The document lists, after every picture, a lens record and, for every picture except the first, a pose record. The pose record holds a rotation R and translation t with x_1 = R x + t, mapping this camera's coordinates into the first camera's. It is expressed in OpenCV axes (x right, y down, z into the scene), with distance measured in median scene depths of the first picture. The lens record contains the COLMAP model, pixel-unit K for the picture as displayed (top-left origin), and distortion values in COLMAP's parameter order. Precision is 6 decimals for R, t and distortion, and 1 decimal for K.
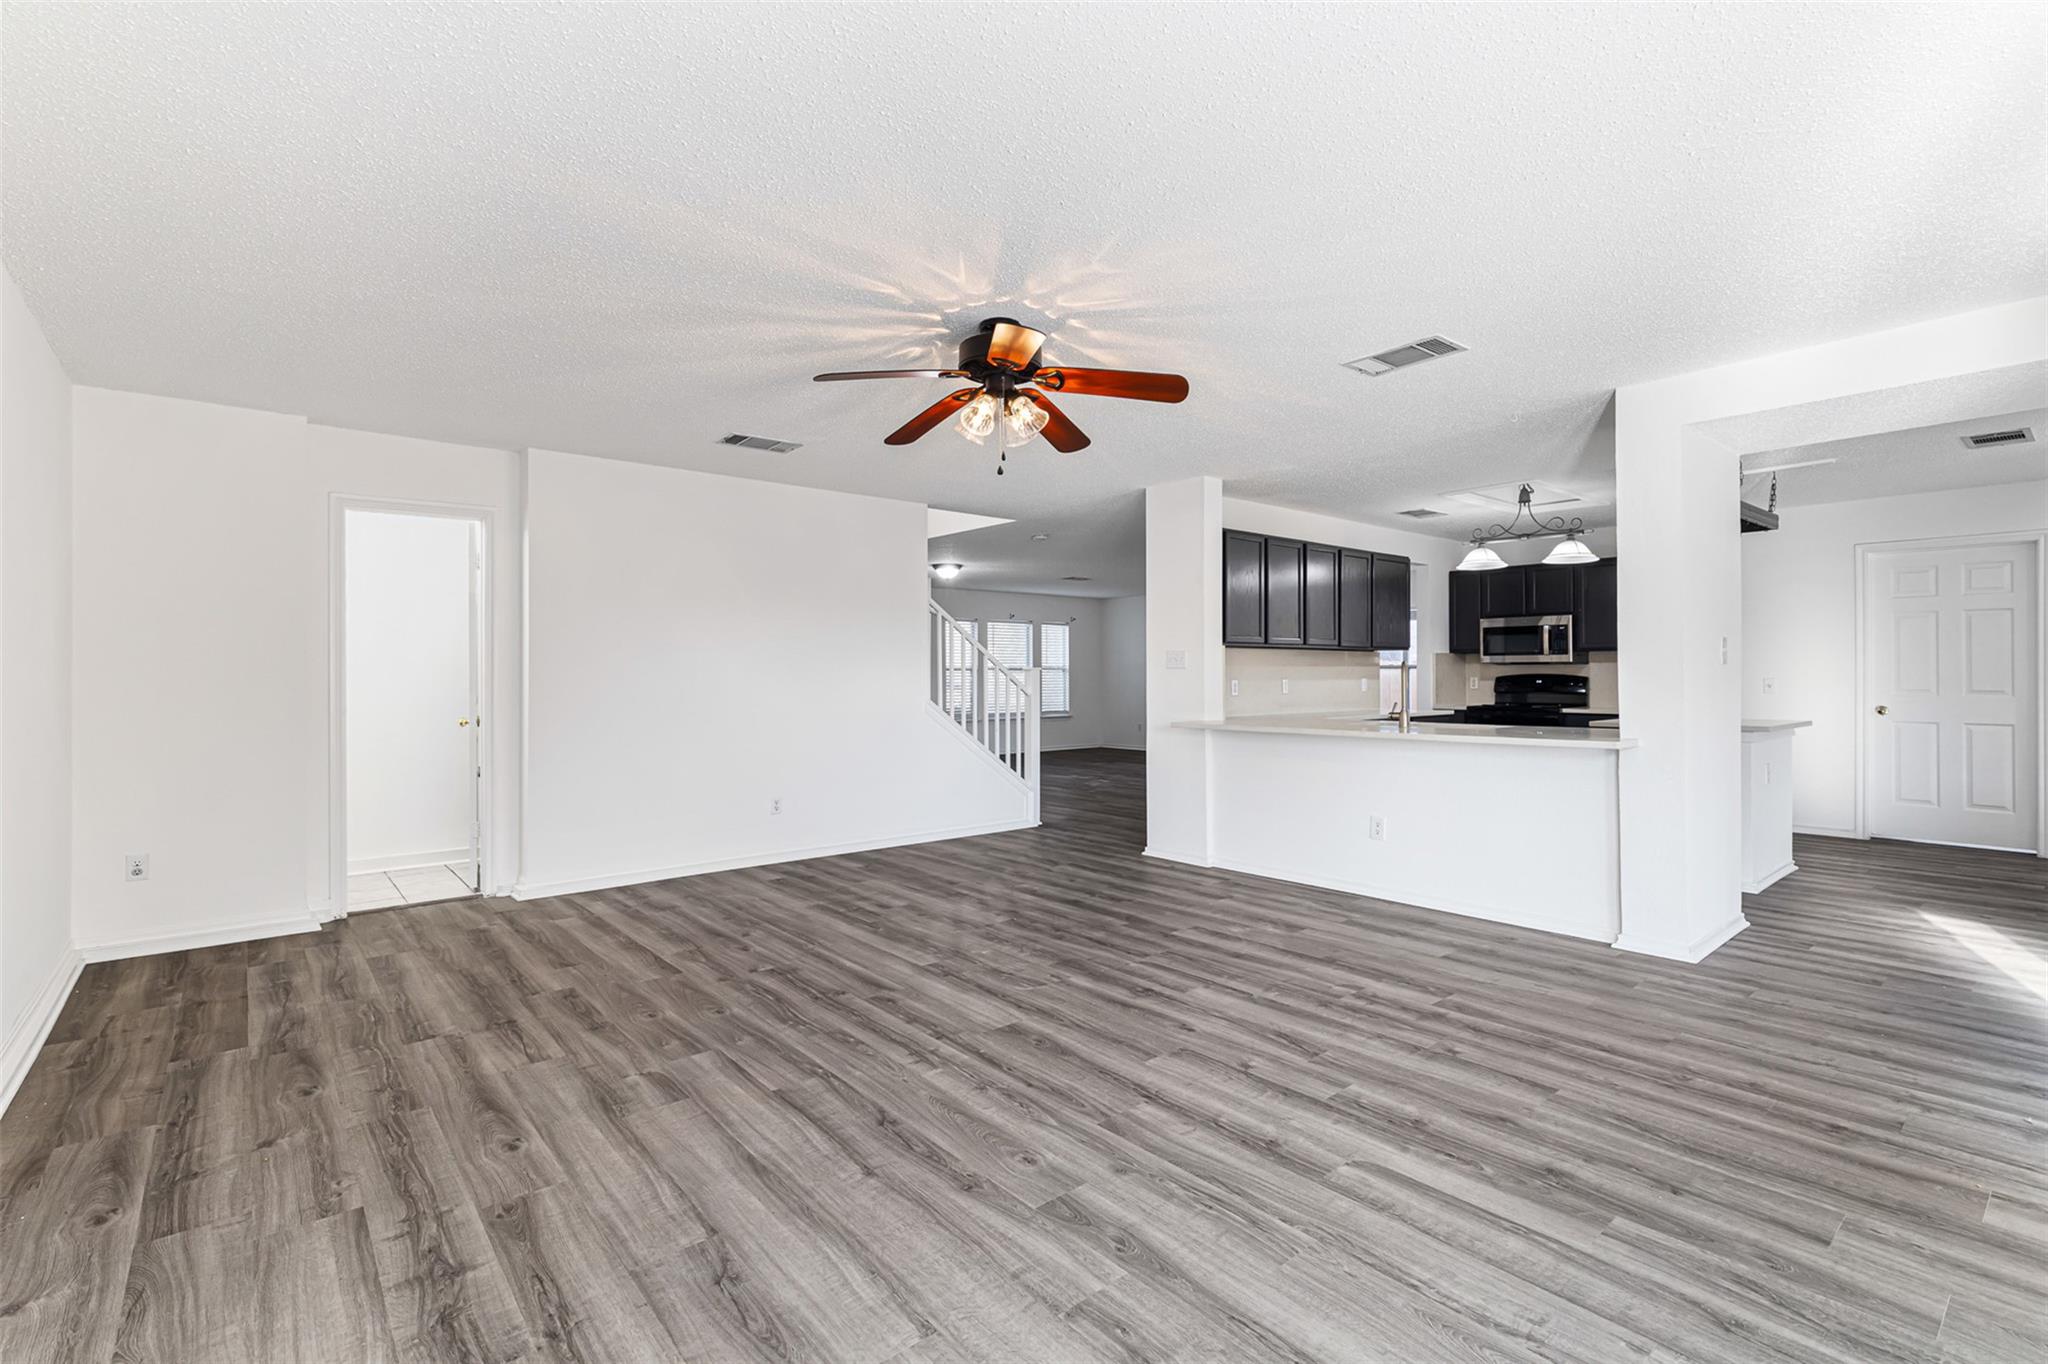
lens RADIAL K [[922.5, 0, 1024.0], [0, 922.5, 682.0], [0, 0, 1]] dist [0.004117, -0.000659]
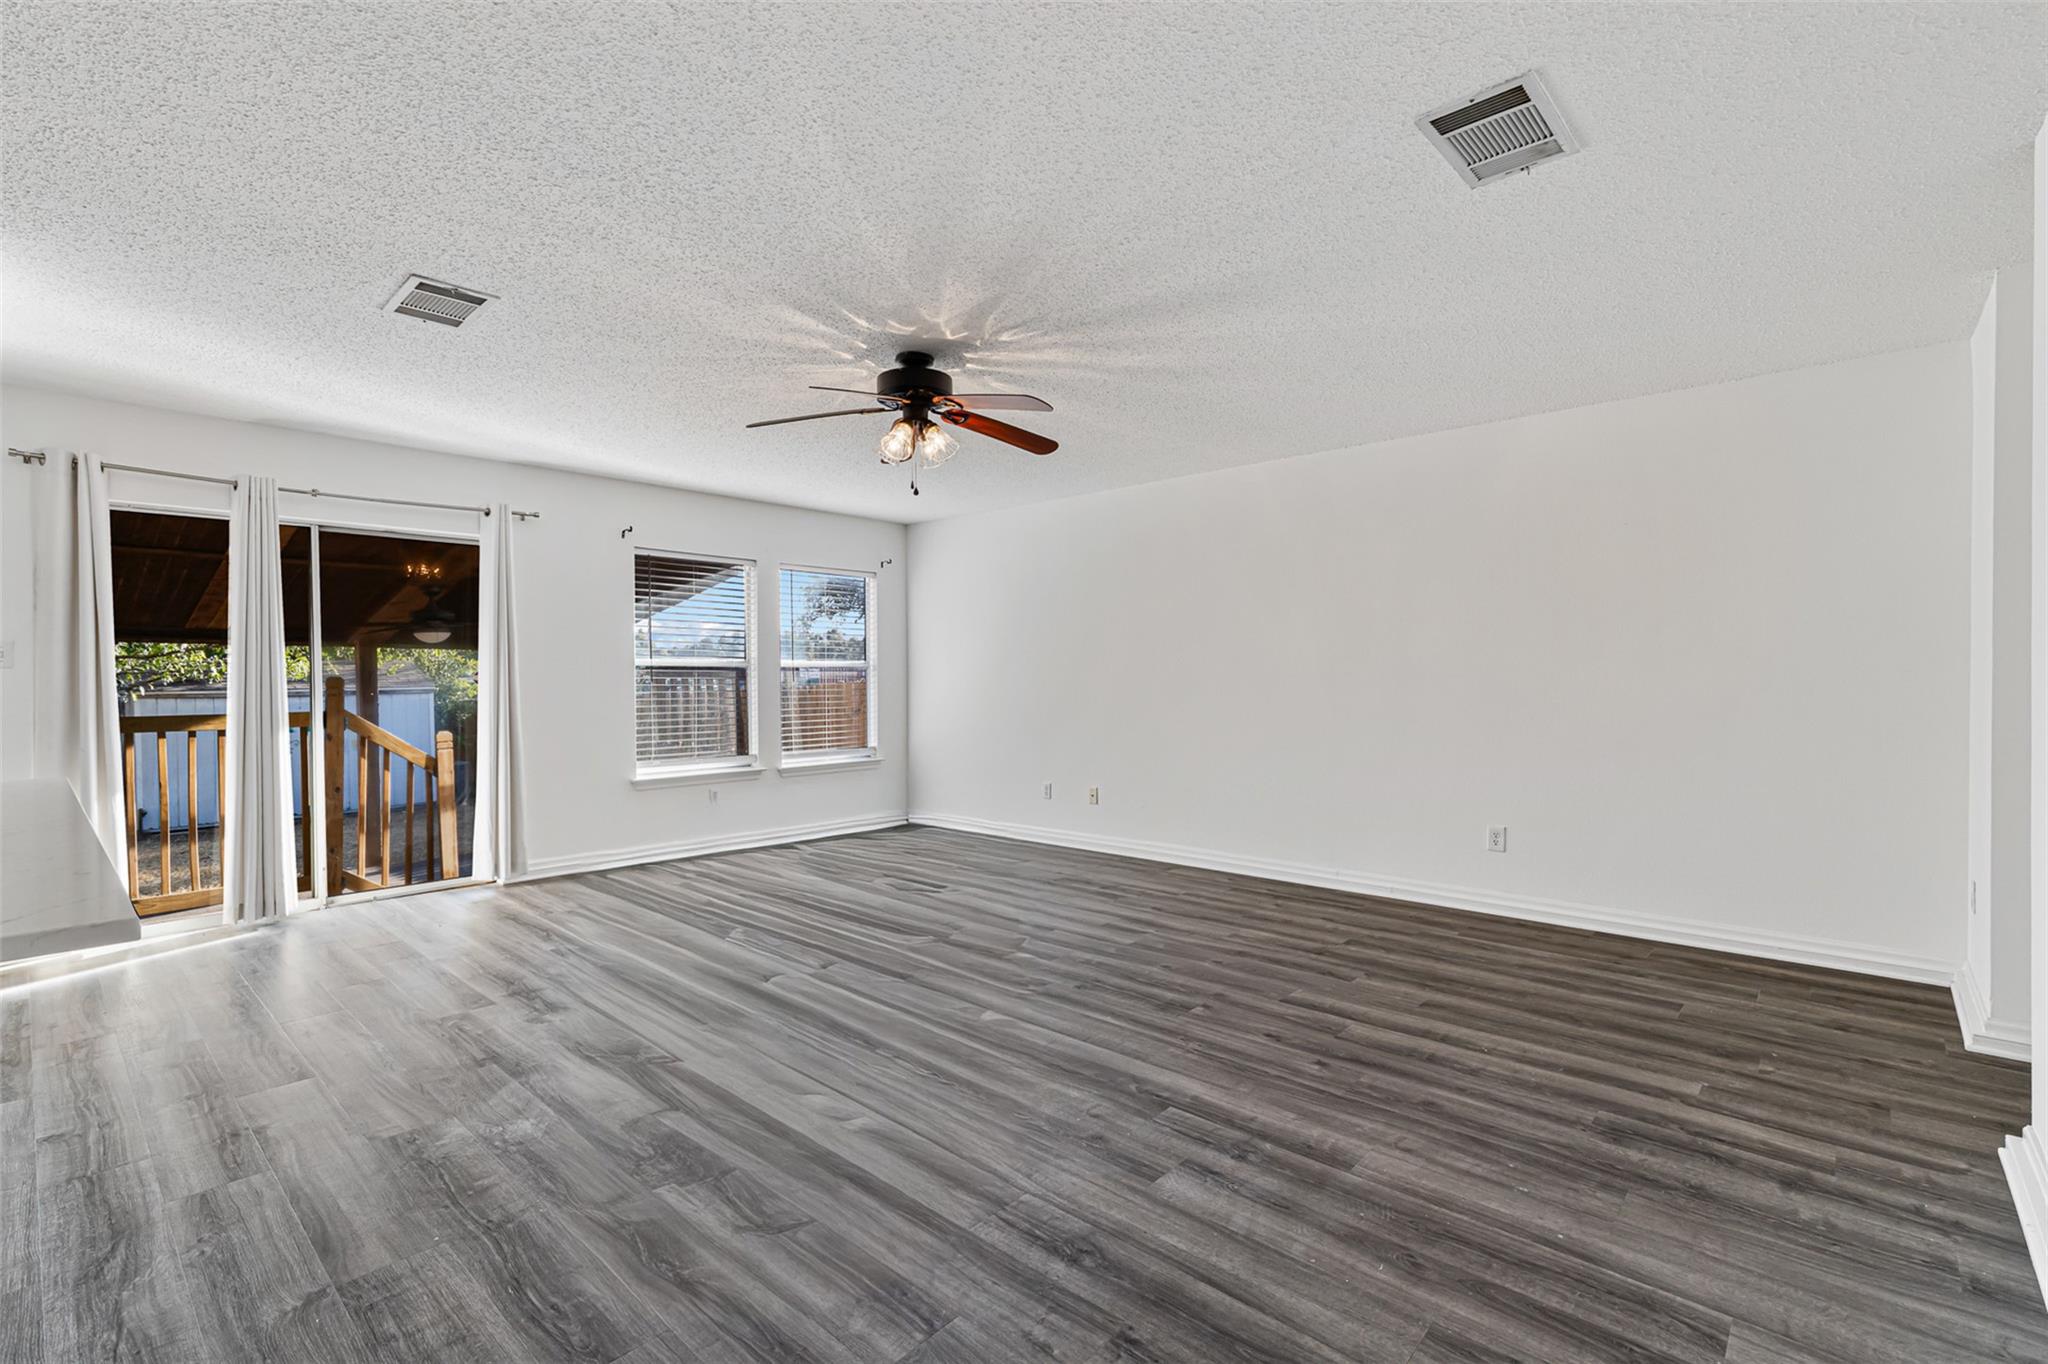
lens RADIAL K [[915.0, 0, 1021.6], [0, 915.0, 689.4], [0, 0, 1]] dist [0.005580, -0.000257]
pose [[-0.991568, 0.010544, -0.129158, -0.006569], [0.007817, 0.999736, 0.021606, -0.013258], [0.129352, 0.020415, -0.991389, 1.933497]]
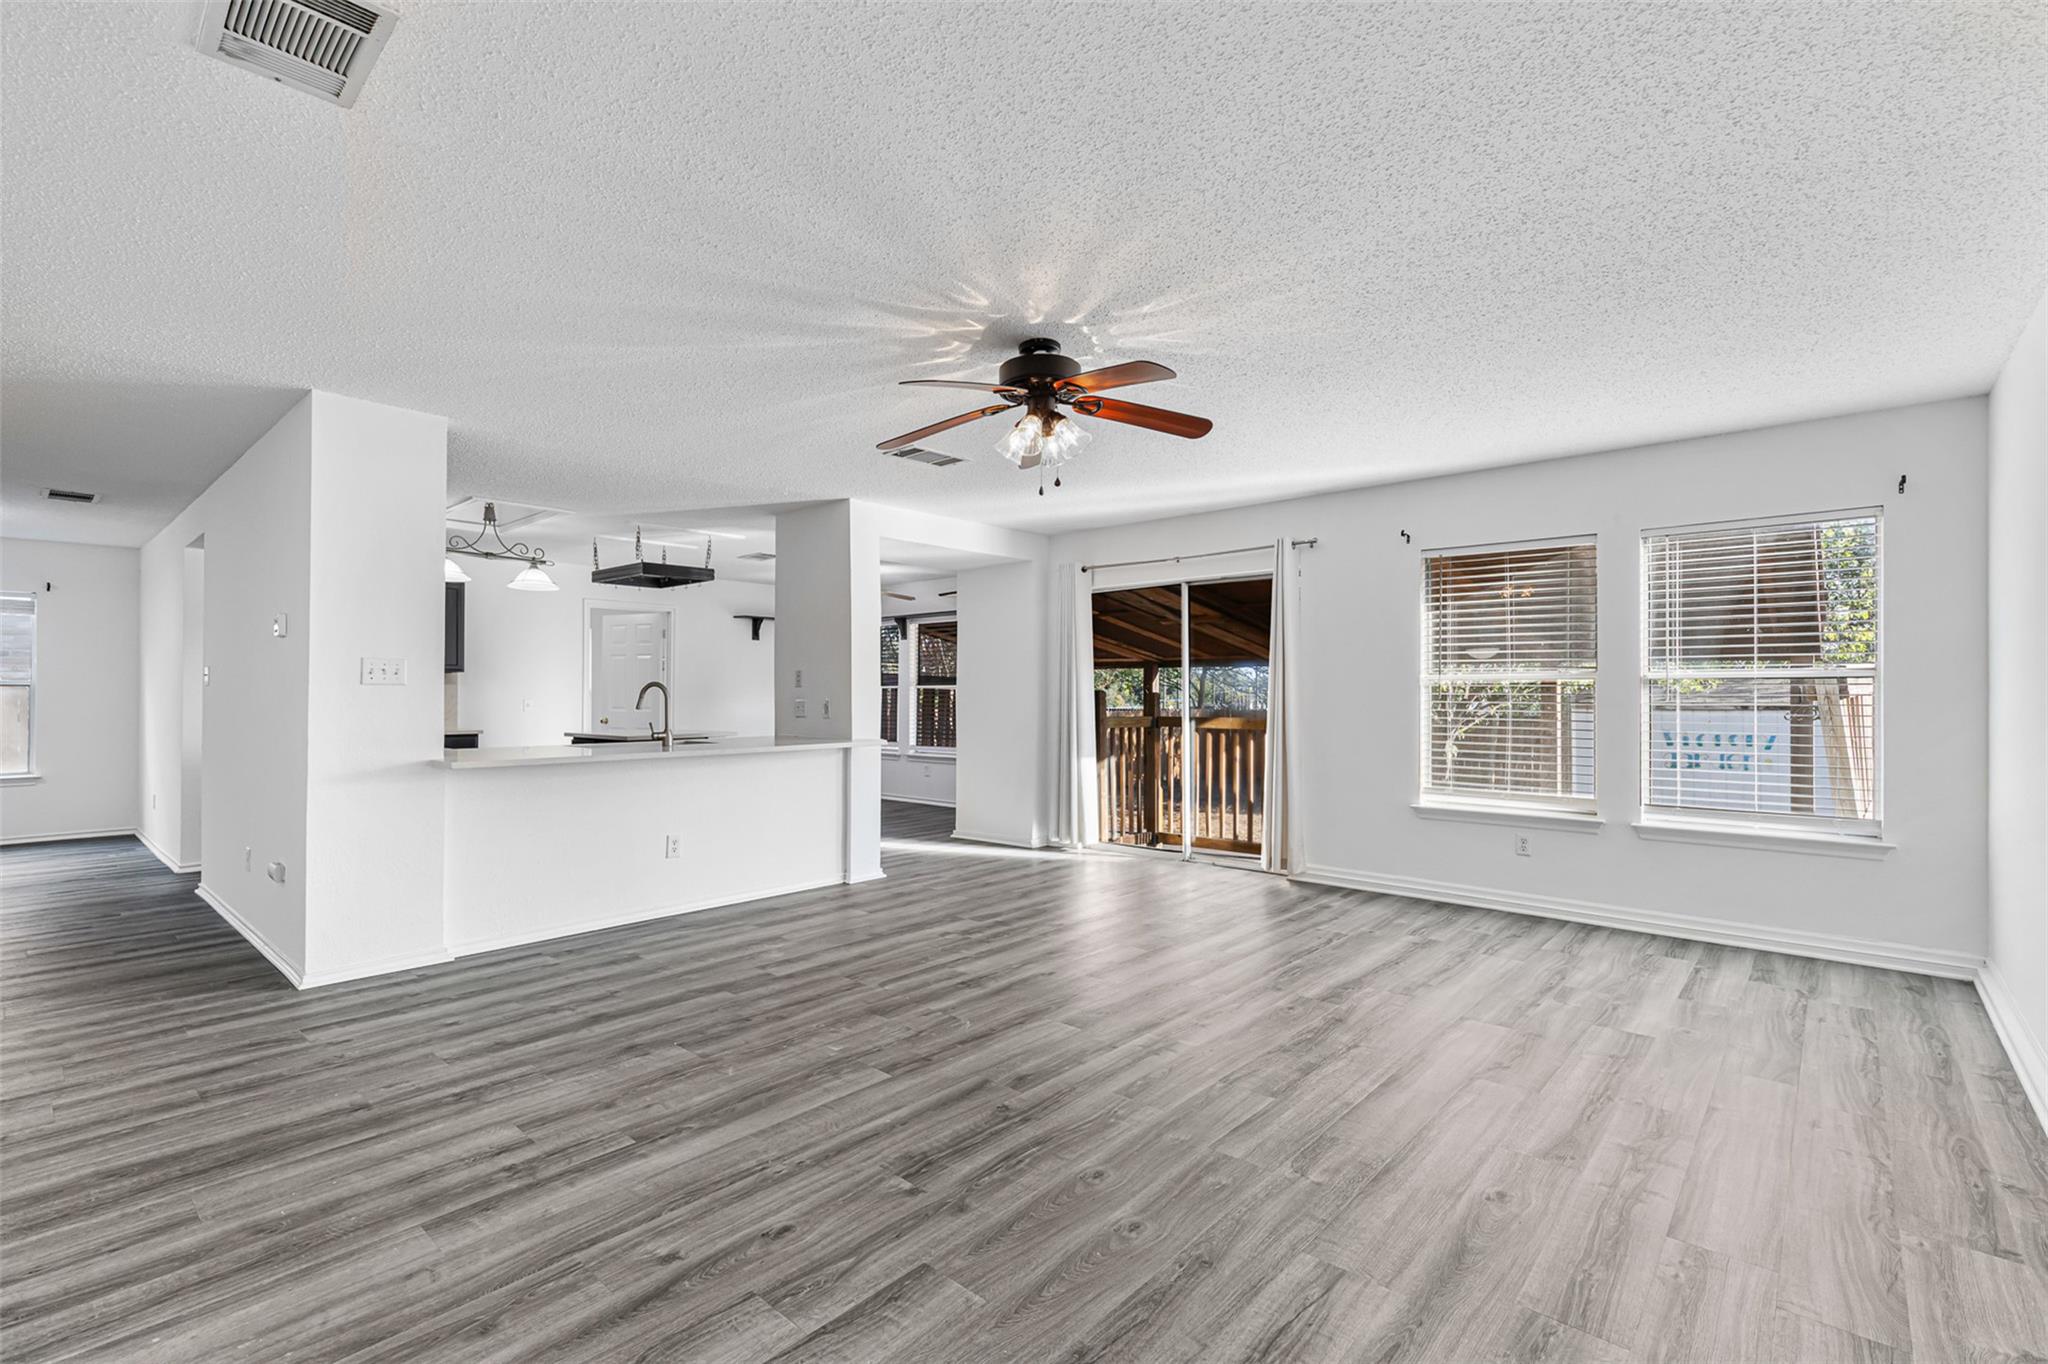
lens RADIAL K [[915.0, 0, 1021.6], [0, 915.0, 689.4], [0, 0, 1]] dist [0.005580, -0.000257]
pose [[-0.140652, 0.008132, 0.990026, -0.930396], [0.007067, 0.999949, -0.007210, -0.004828], [-0.990034, 0.005982, -0.140702, 1.061160]]
